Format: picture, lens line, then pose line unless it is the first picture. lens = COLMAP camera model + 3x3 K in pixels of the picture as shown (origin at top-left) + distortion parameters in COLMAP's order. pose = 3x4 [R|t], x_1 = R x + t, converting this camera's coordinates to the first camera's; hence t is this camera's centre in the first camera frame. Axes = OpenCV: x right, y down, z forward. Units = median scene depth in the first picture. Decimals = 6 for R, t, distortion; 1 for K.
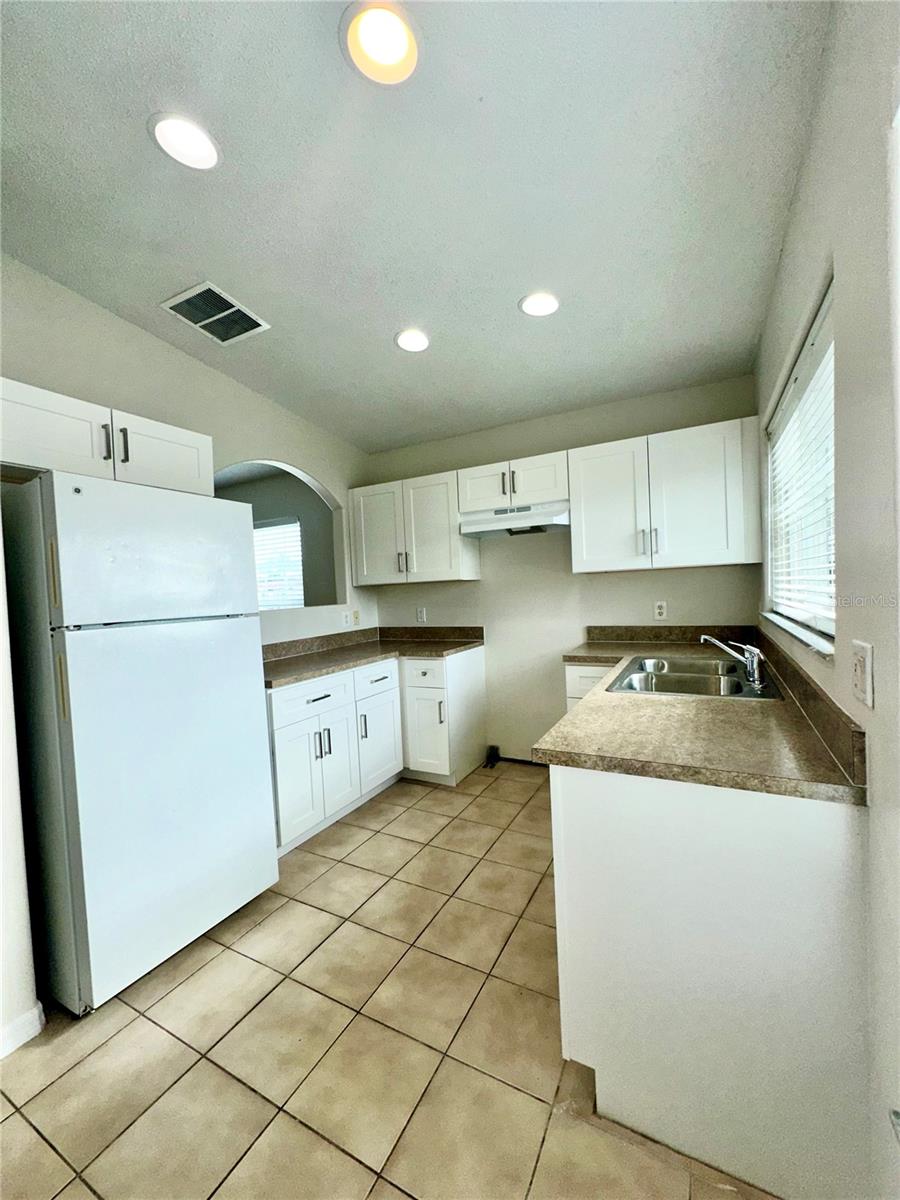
lens RADIAL K [[478.3, 0, 449.7], [0, 478.3, 603.2], [0, 0, 1]] dist [-0.005374, 0.000371]
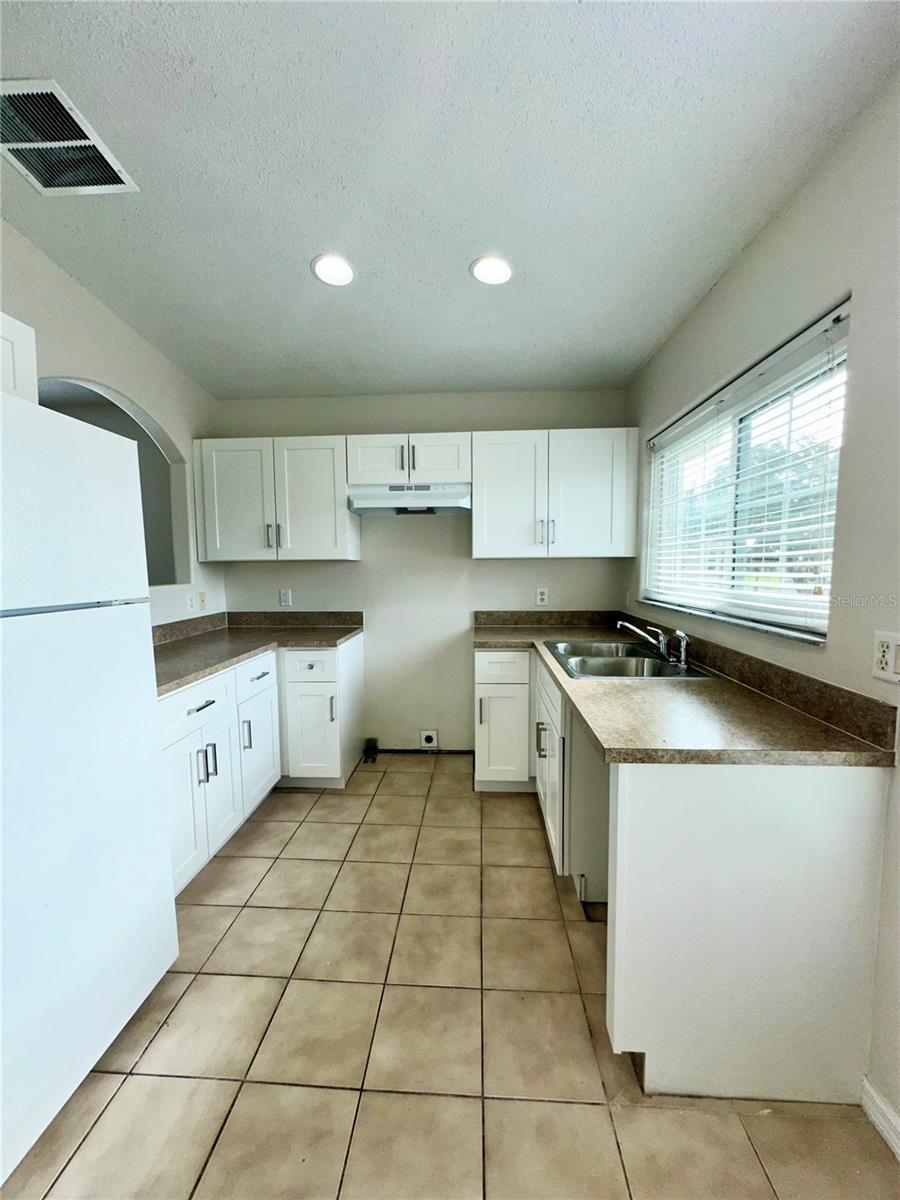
lens RADIAL K [[478.3, 0, 451.2], [0, 478.3, 603.3], [0, 0, 1]] dist [-0.005374, 0.000371]
pose [[0.906800, 0.004584, 0.421536, -0.232308], [-0.021495, 0.999143, 0.035375, -0.004167], [-0.421012, -0.041139, 0.906122, 0.133840]]
